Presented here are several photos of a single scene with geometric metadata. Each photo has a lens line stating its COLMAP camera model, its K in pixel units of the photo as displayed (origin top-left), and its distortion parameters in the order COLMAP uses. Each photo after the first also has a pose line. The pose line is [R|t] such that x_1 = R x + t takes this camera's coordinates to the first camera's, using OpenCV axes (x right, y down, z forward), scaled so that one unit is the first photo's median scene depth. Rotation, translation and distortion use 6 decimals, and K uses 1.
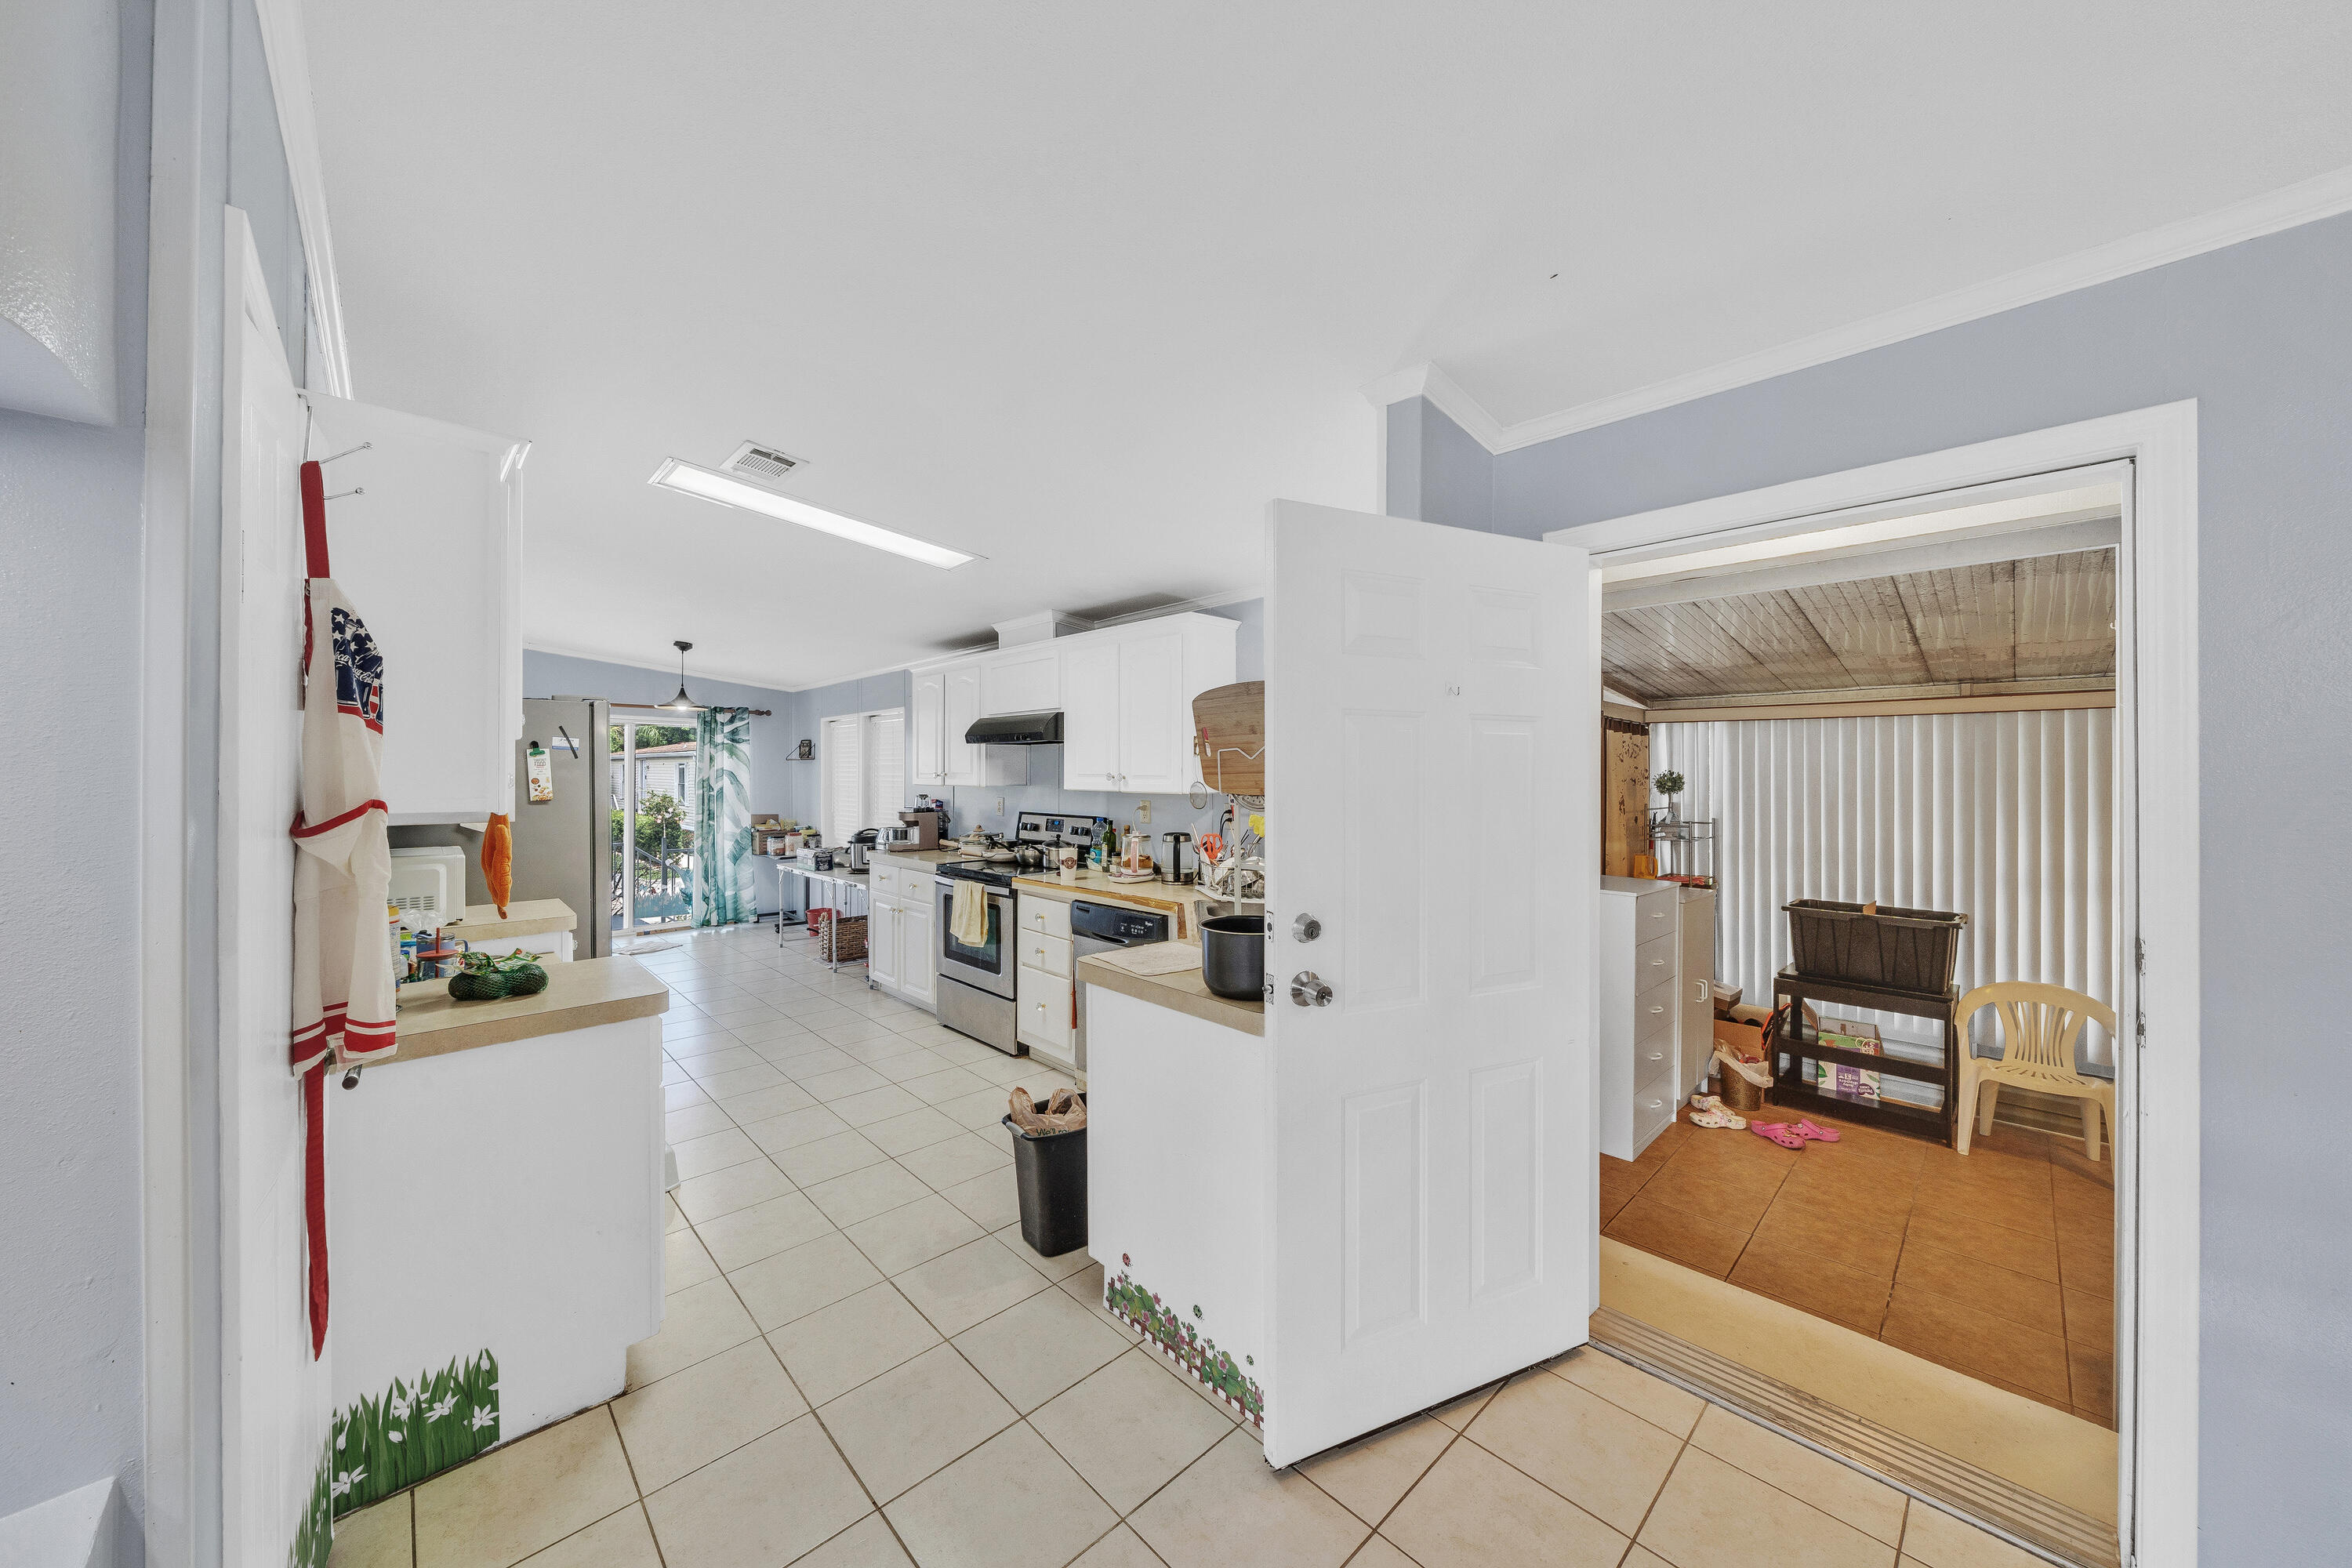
lens RADIAL K [[801.2, 0, 1155.4], [0, 801.2, 771.6], [0, 0, 1]] dist [-0.002011, -0.000166]
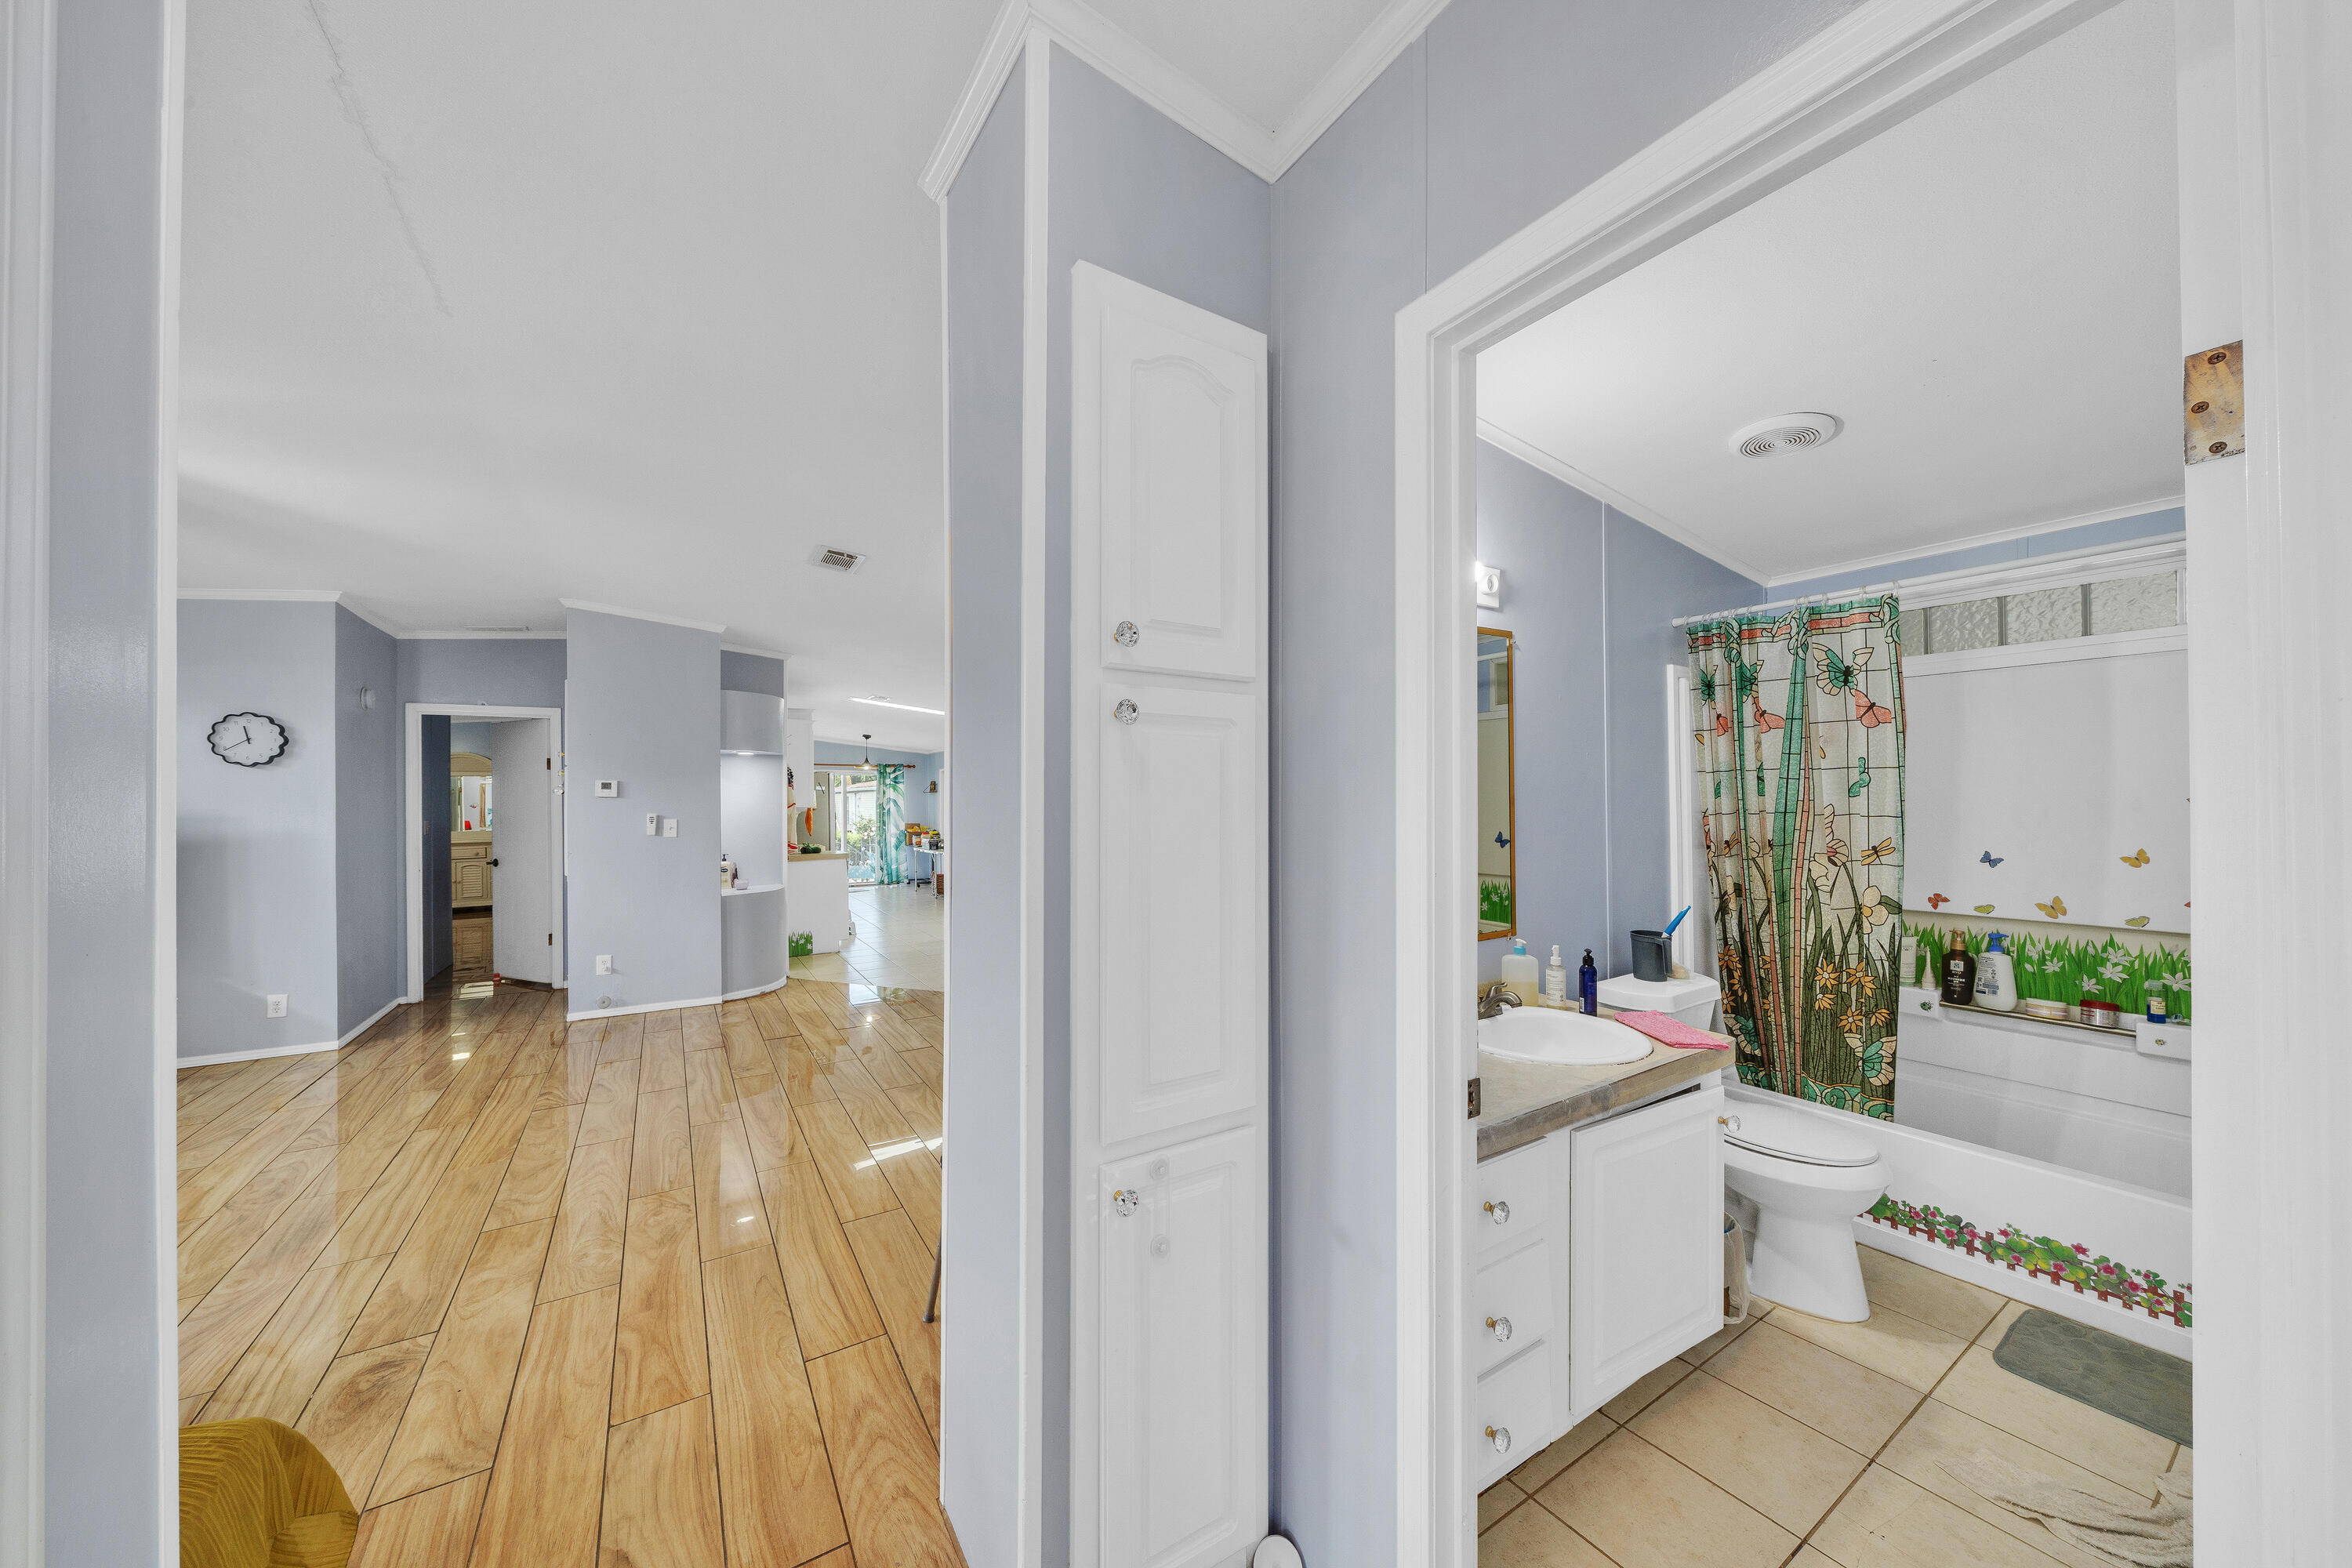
lens RADIAL K [[808.0, 0, 1163.3], [0, 808.0, 789.9], [0, 0, 1]] dist [-0.005577, -0.000197]
pose [[0.977761, -0.013279, -0.209303, 0.567649], [0.010895, 0.999862, -0.012538, 0.009937], [0.209441, 0.009978, 0.977770, -0.835629]]
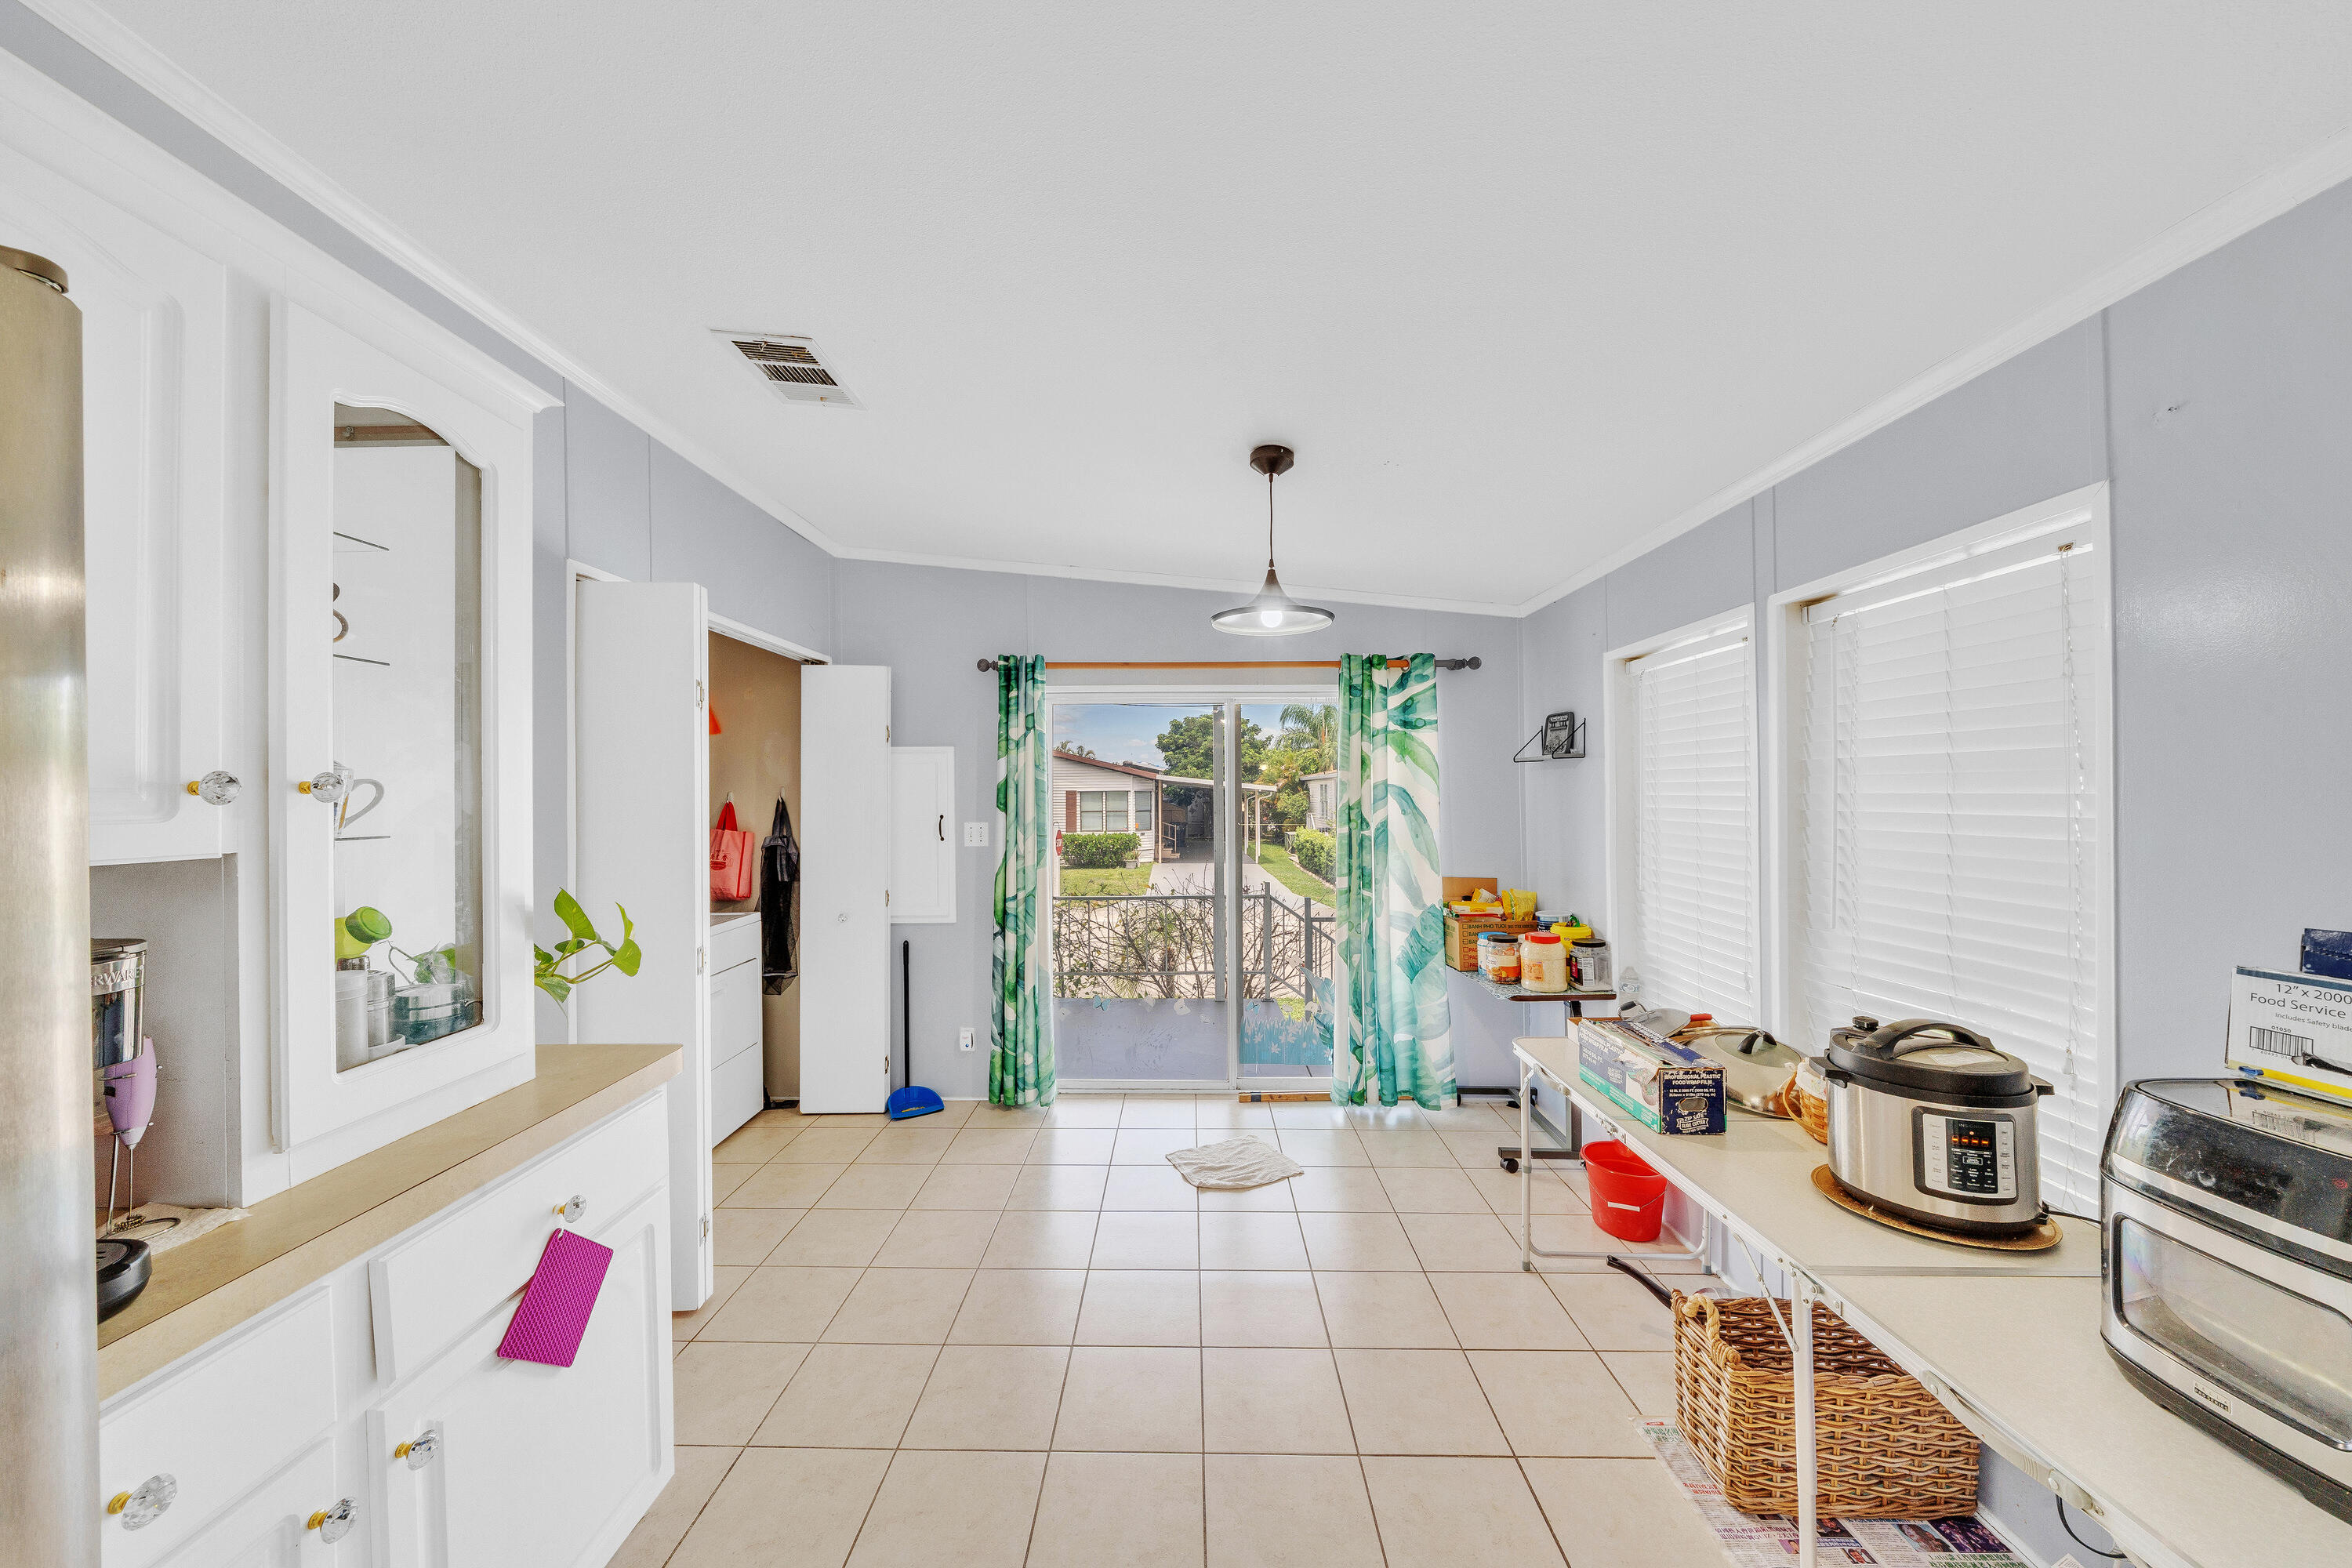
lens RADIAL K [[803.9, 0, 1170.0], [0, 803.9, 788.1], [0, 0, 1]] dist [-0.001126, -0.000009]
pose [[0.705195, -0.010948, -0.708929, -0.358511], [0.009449, 0.999937, -0.006043, 0.001687], [0.708950, -0.002438, 0.705254, 0.703223]]
